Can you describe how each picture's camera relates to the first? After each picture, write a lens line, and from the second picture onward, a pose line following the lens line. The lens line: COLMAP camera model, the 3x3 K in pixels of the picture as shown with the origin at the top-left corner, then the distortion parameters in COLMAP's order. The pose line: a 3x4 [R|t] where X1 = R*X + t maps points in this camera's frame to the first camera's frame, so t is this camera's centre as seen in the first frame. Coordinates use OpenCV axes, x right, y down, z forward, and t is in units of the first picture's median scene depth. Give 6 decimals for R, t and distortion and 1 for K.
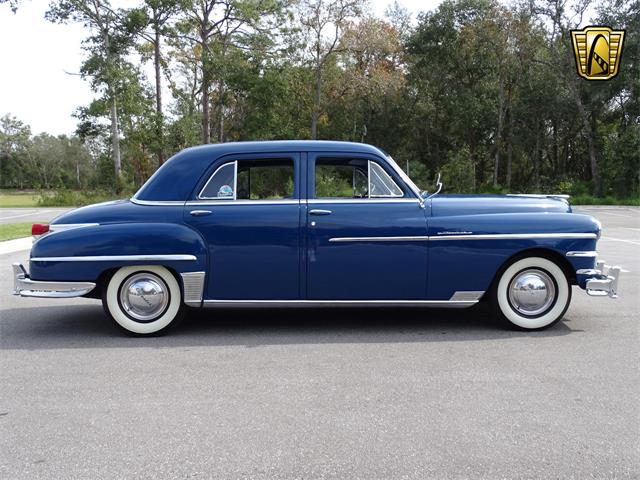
lens RADIAL K [[604.2, 0, 314.3], [0, 604.2, 238.5], [0, 0, 1]] dist [0.004101, 0.000000]
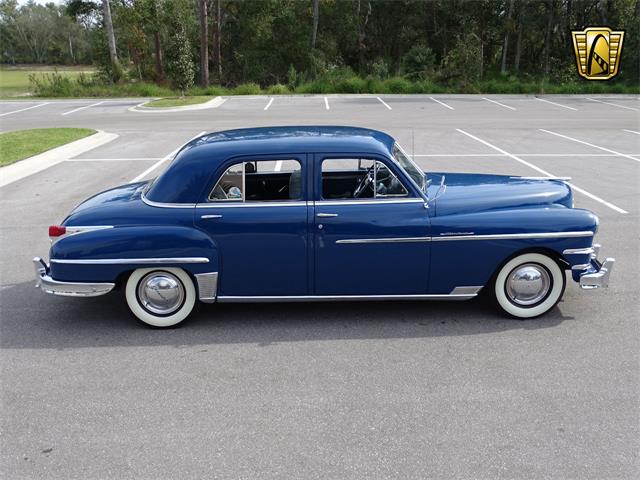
lens RADIAL K [[604.2, 0, 317.4], [0, 604.2, 227.2], [0, 0, 1]] dist [0.004101, 0.000000]
pose [[0.999953, -0.009642, -0.000861, -0.006064], [0.009628, 0.981429, 0.191585, -0.217027], [-0.001003, -0.191584, 0.981476, -0.016151]]
